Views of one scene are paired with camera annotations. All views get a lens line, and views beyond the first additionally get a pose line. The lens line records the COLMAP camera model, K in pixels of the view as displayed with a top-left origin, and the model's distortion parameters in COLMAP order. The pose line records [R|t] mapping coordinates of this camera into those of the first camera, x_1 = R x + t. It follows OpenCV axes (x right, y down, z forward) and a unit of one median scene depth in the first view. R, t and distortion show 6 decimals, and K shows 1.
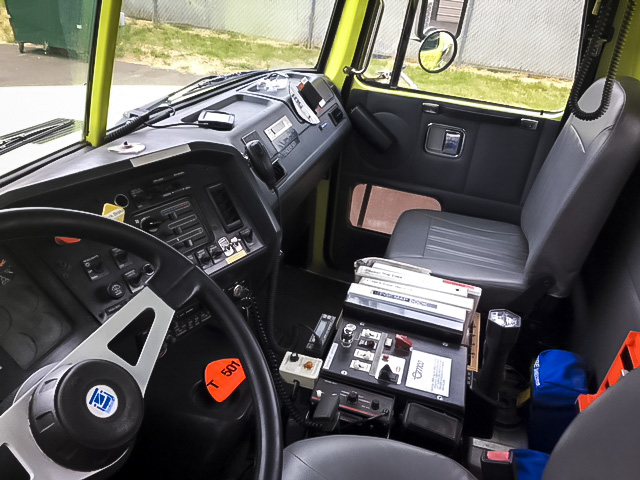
lens RADIAL K [[544.2, 0, 320.0], [0, 544.2, 240.0], [0, 0, 1]] dist [0.090279, -0.115367]
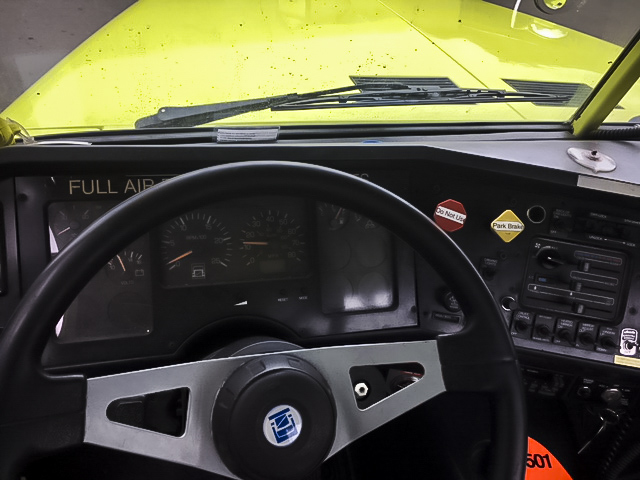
lens RADIAL K [[544.2, 0, 320.0], [0, 544.2, 240.0], [0, 0, 1]] dist [0.090279, -0.115367]
pose [[0.517108, 0.561022, -0.646416, 0.008904], [-0.498119, 0.811416, 0.305748, -0.121295], [0.696044, 0.163887, 0.699045, 0.226012]]
